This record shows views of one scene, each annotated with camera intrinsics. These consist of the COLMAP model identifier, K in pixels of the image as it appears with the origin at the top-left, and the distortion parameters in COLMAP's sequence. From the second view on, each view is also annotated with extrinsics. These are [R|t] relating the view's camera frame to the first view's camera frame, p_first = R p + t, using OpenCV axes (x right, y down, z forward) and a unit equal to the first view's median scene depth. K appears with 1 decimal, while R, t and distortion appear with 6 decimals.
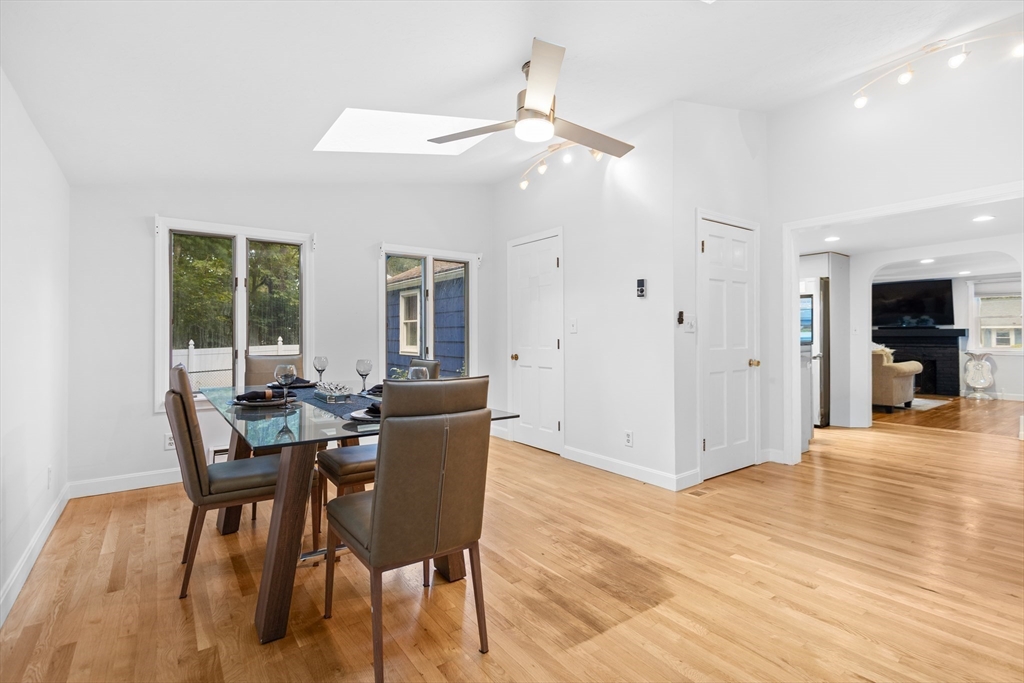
lens RADIAL K [[473.4, 0, 513.5], [0, 473.4, 337.3], [0, 0, 1]] dist [0.012055, -0.004135]
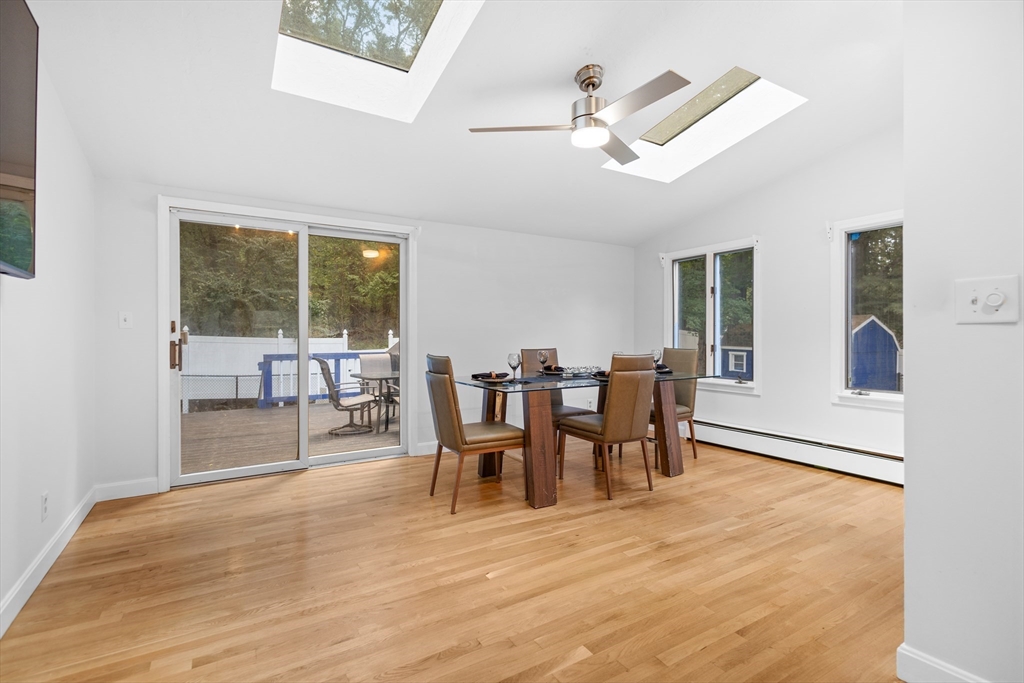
lens RADIAL K [[473.4, 0, 512.9], [0, 473.4, 336.8], [0, 0, 1]] dist [0.012055, -0.004135]
pose [[-0.080217, 0.004881, -0.996765, 1.134517], [0.001693, 0.999987, 0.004760, -0.003482], [0.996776, -0.001306, -0.080224, 0.924287]]
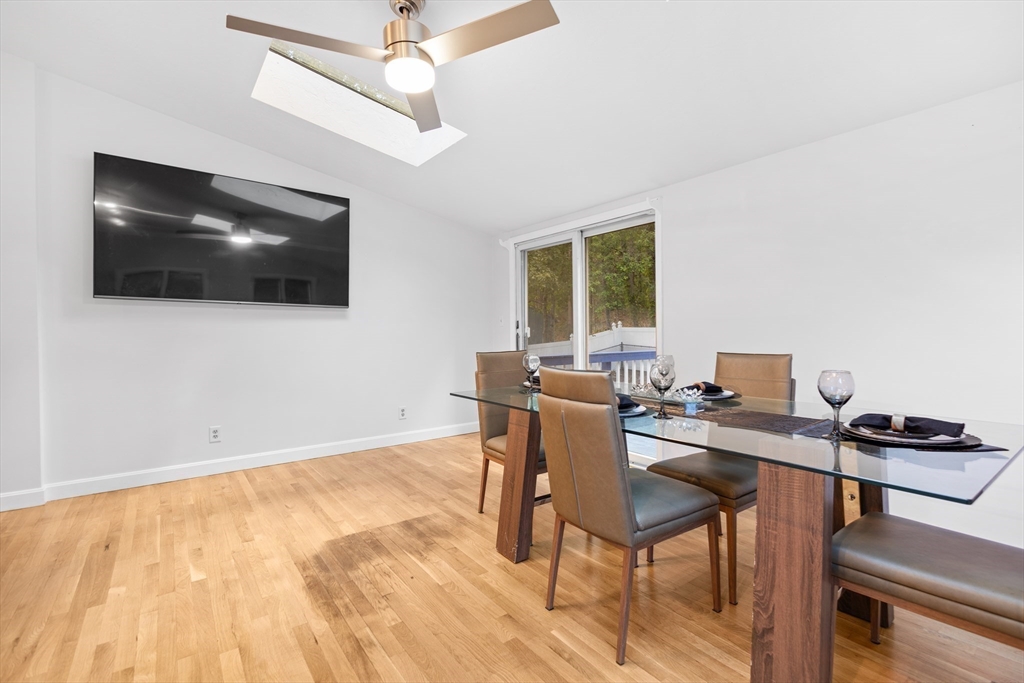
lens RADIAL K [[473.4, 0, 514.2], [0, 473.4, 339.6], [0, 0, 1]] dist [0.012055, -0.004135]
pose [[-0.999916, 0.012656, -0.002658, -0.126934], [0.012619, 0.999833, 0.013188, 0.007366], [0.002825, 0.013154, -0.999909, 1.838963]]
